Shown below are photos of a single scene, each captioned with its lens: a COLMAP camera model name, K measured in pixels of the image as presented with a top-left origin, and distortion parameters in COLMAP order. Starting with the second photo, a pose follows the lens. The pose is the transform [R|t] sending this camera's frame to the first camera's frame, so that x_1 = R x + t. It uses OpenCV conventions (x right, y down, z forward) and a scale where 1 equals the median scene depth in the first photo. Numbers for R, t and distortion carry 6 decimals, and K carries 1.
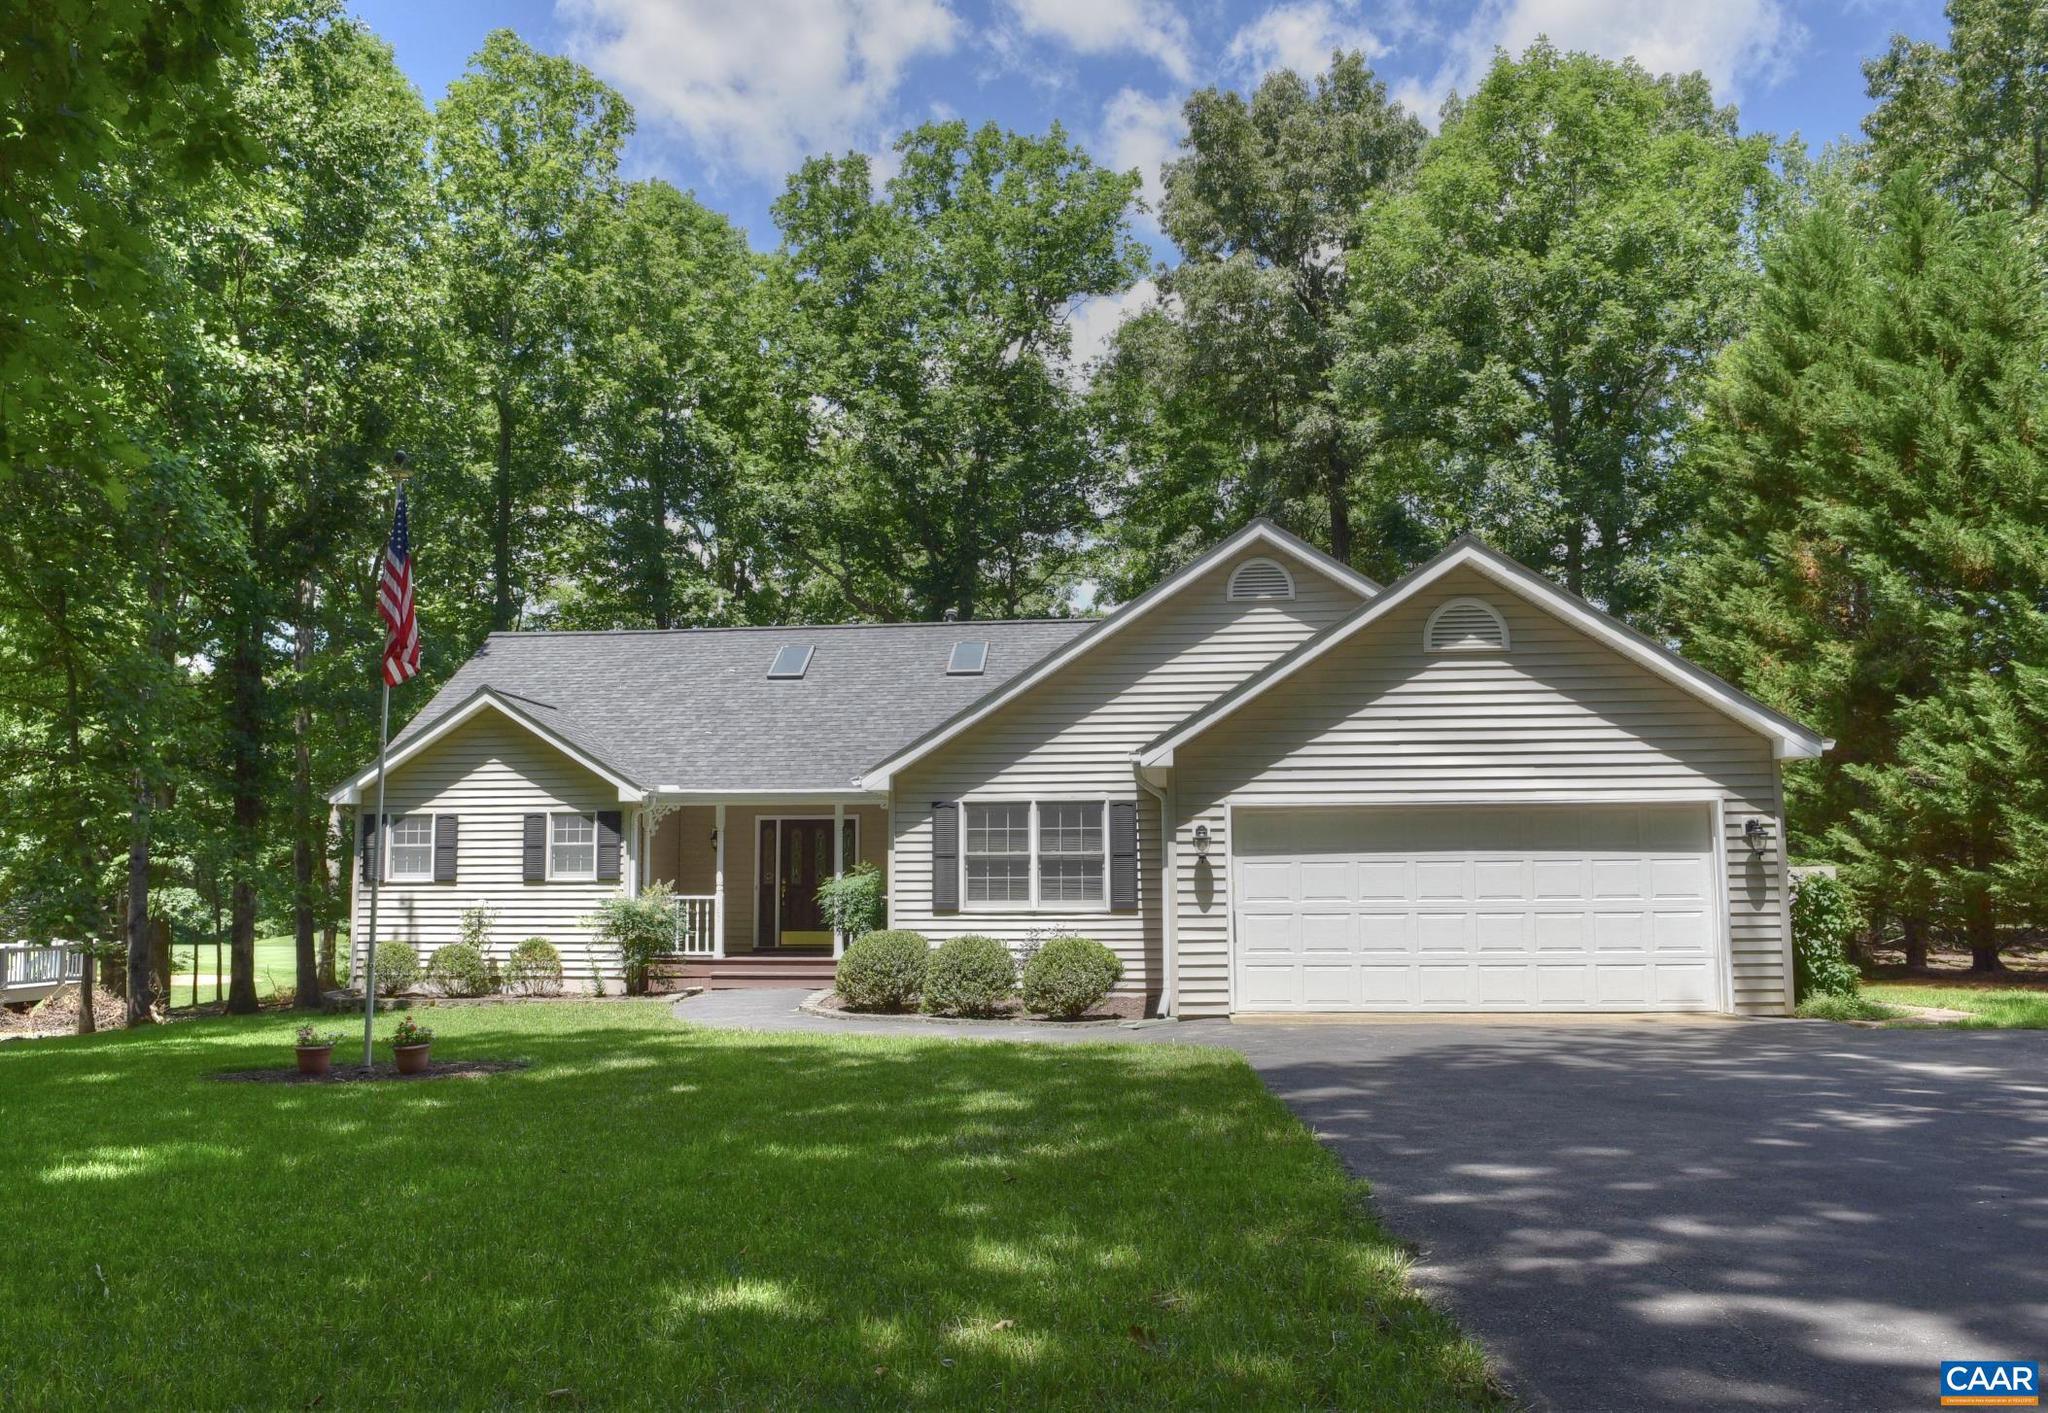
lens RADIAL K [[1496.2, 0, 990.2], [0, 1496.2, 708.2], [0, 0, 1]] dist [-0.044629, -0.003370]
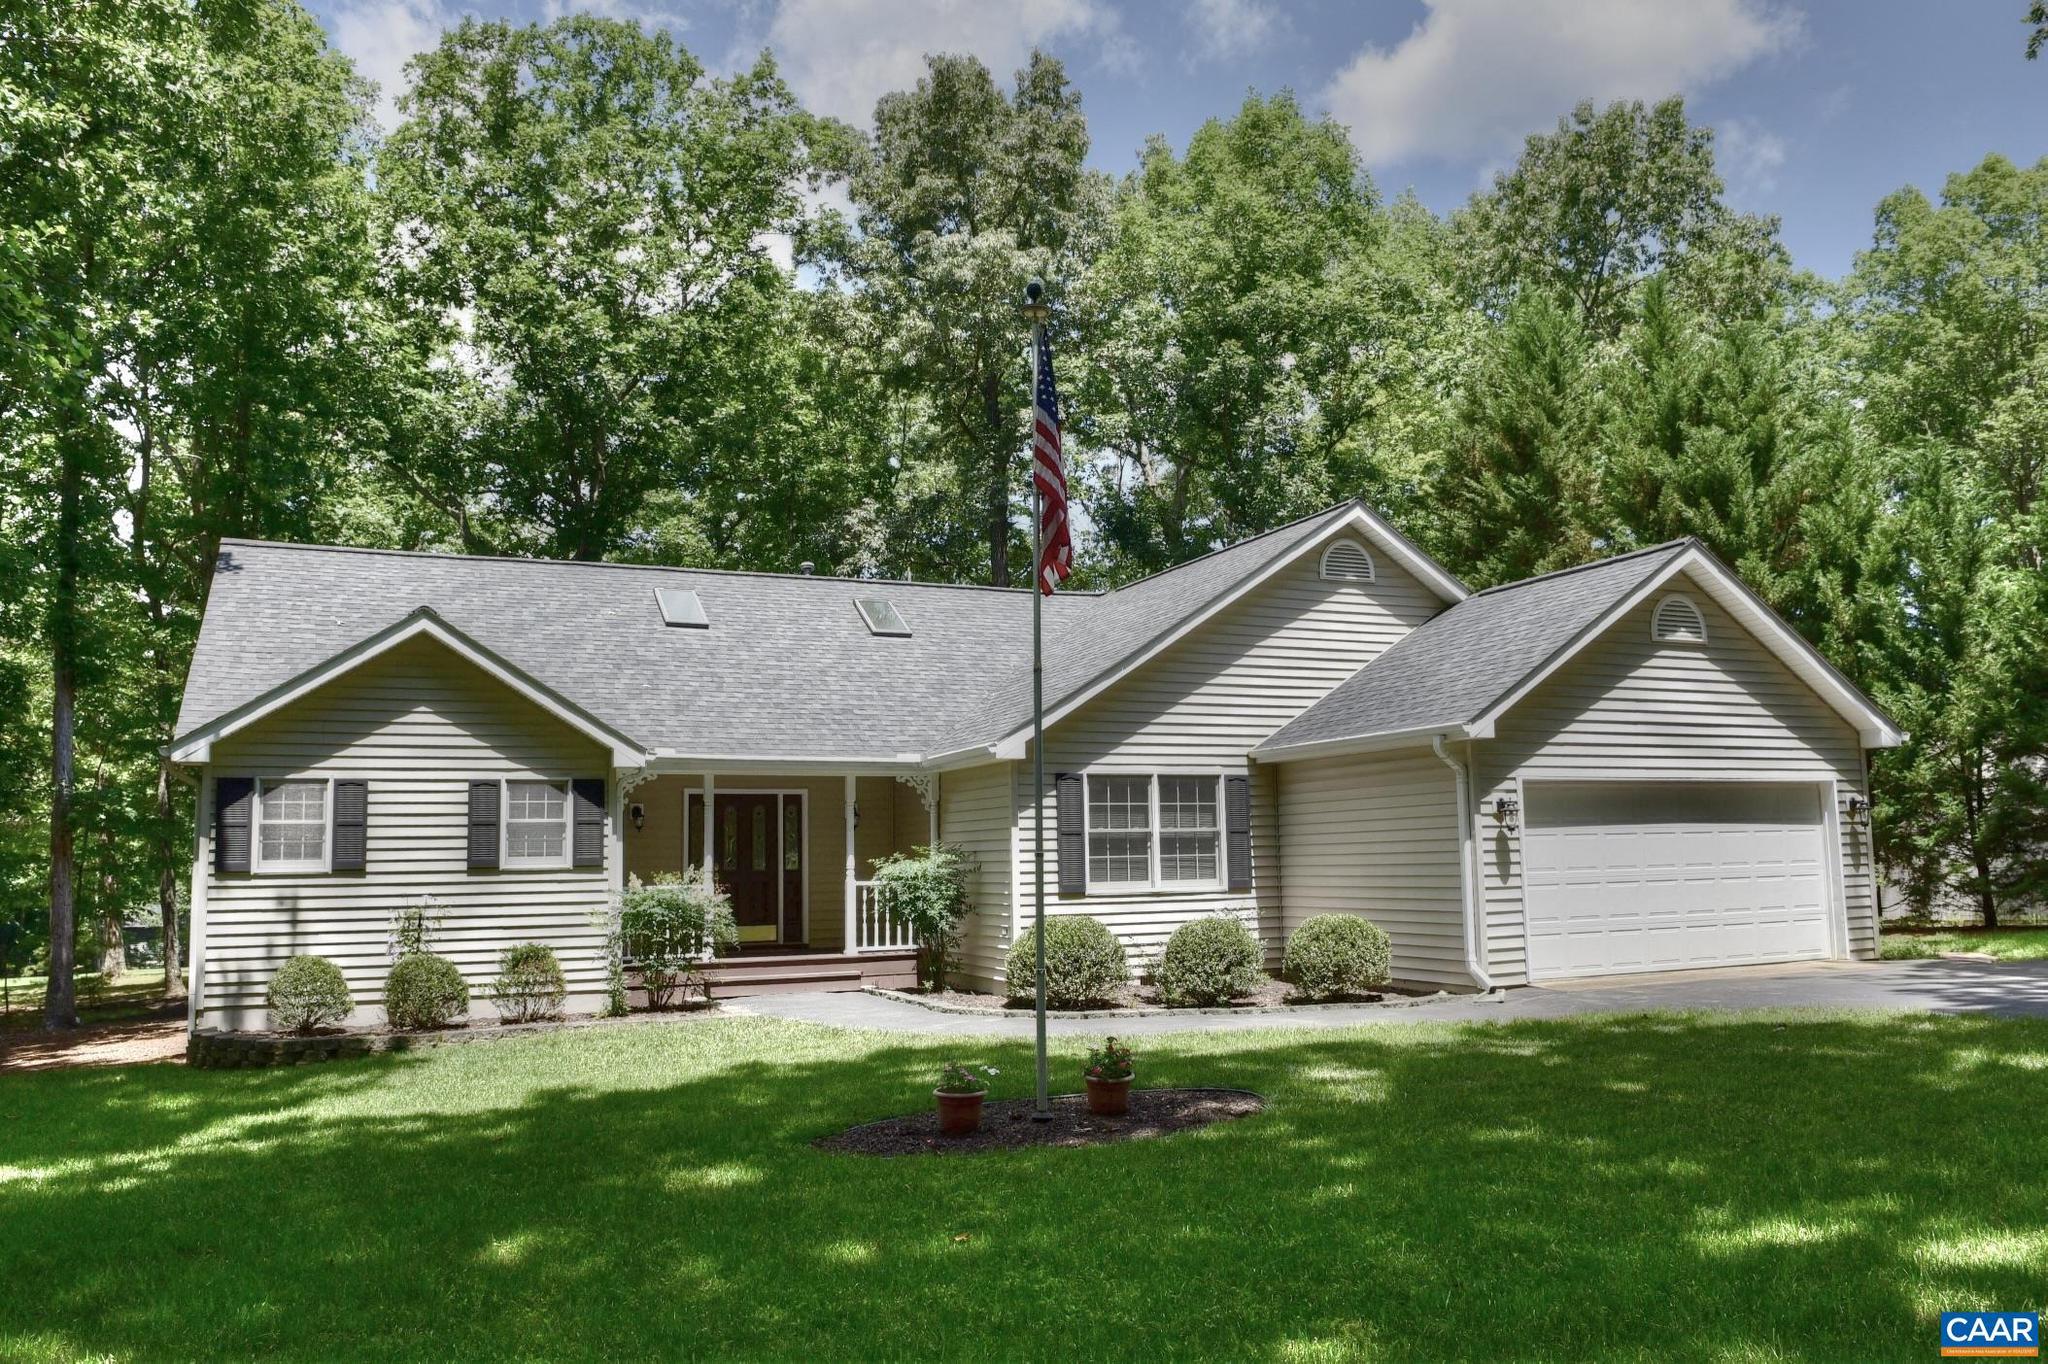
lens RADIAL K [[1486.0, 0, 1026.0], [0, 1486.0, 688.5], [0, 0, 1]] dist [-0.046384, -0.000185]
pose [[0.860975, 0.047913, 0.506386, -0.448422], [-0.043404, 0.998843, -0.020711, 0.027346], [-0.506793, -0.004147, 0.862058, 0.209882]]
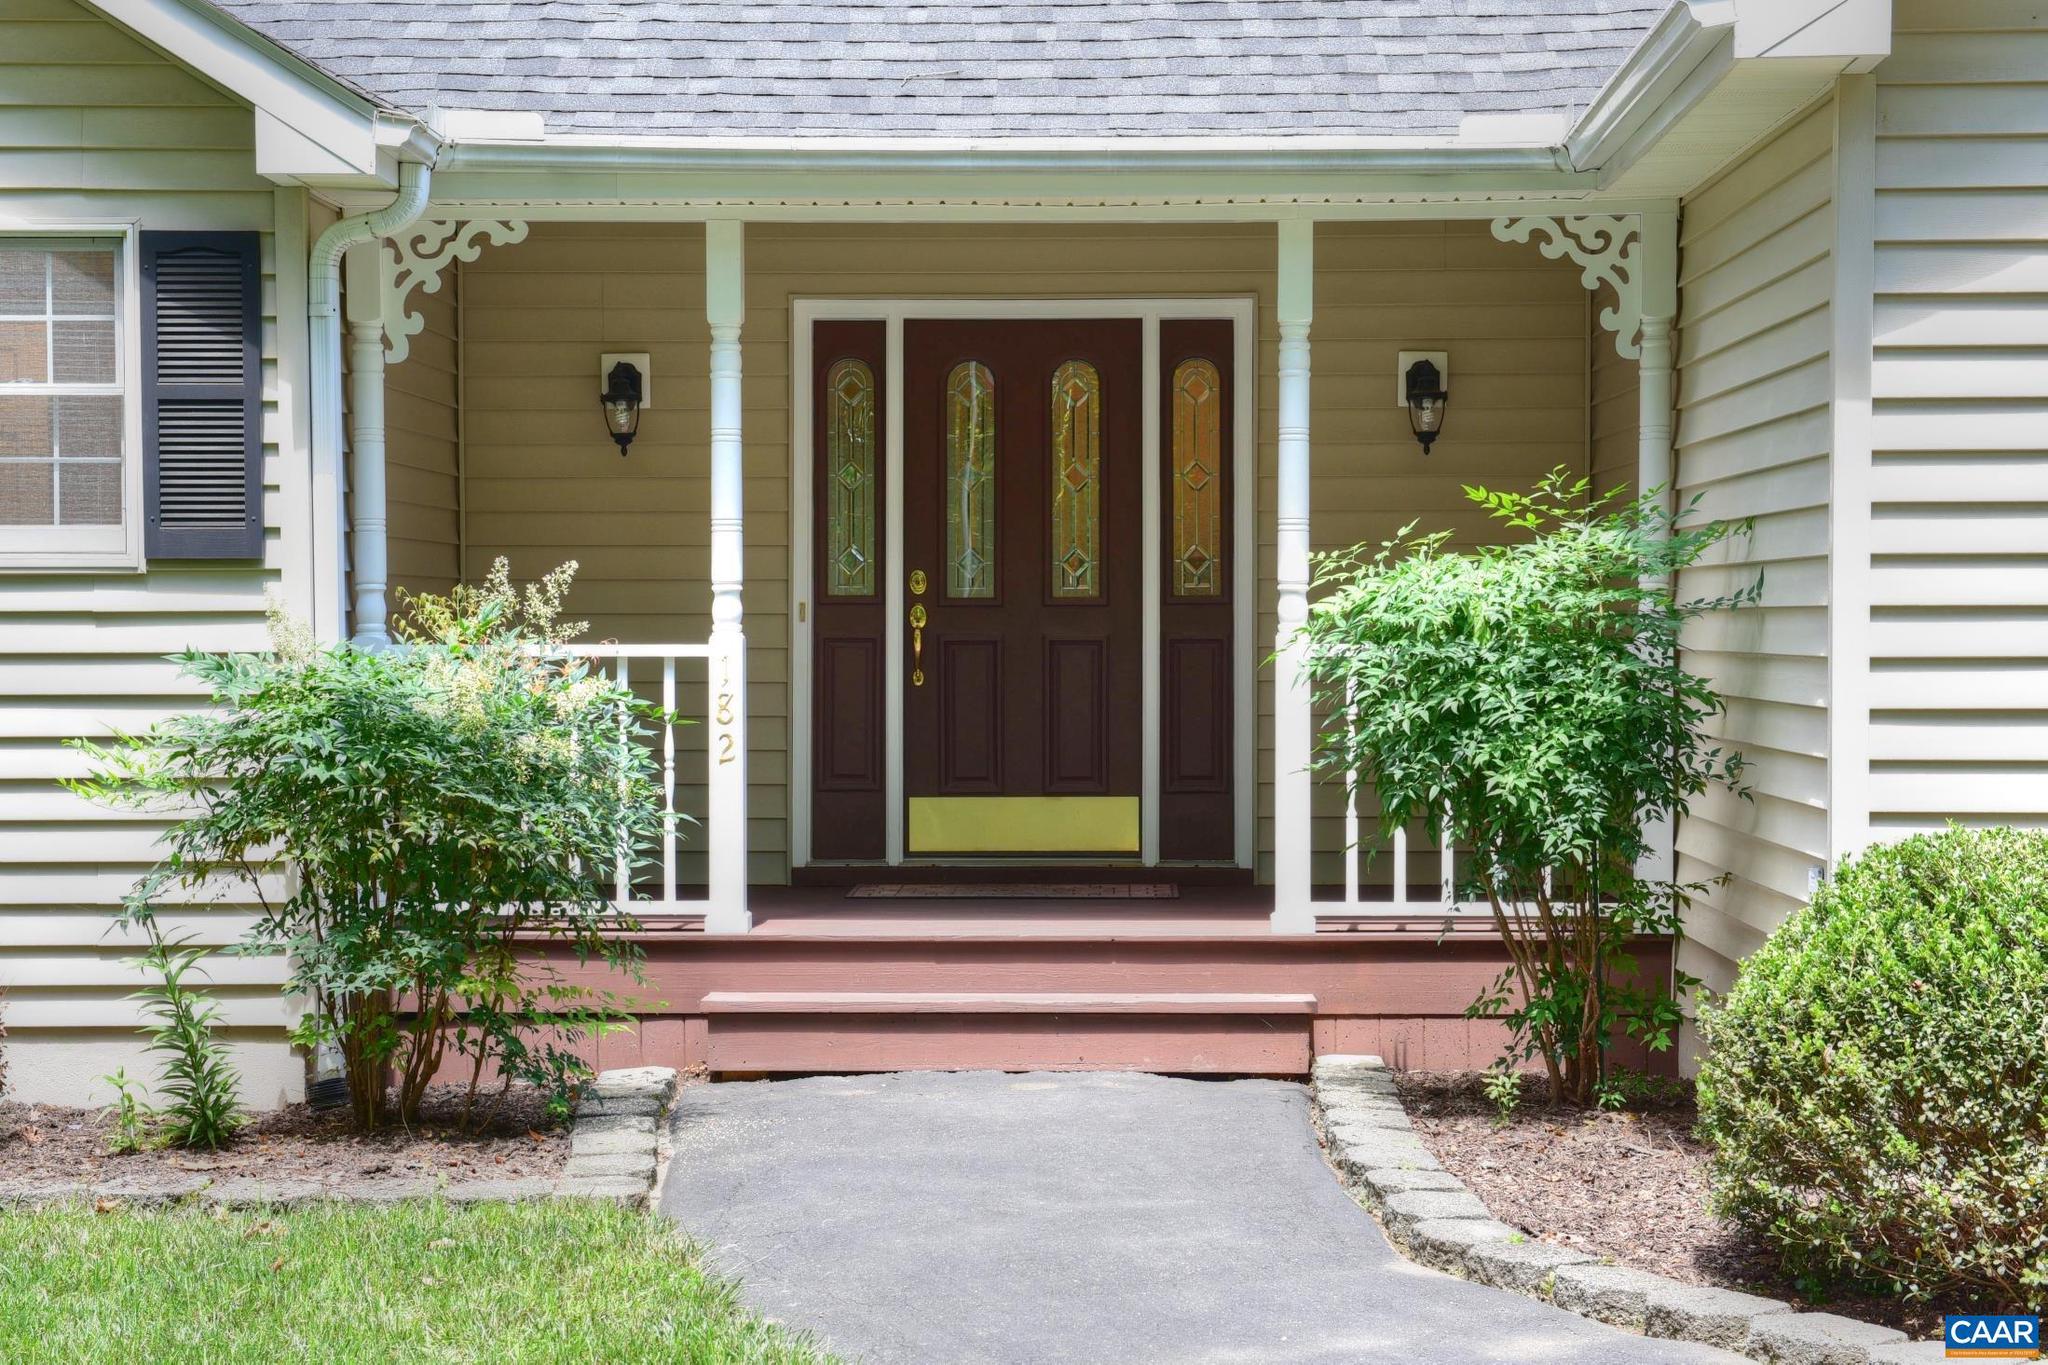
lens RADIAL K [[3377.2, 0, 1020.9], [0, 3377.2, 675.6], [0, 0, 1]] dist [0.151772, -0.111360]
pose [[0.996337, 0.002811, 0.085470, -0.180724], [-0.013704, 0.991792, 0.127128, 0.067854], [-0.084411, -0.127833, 0.988197, 0.514051]]
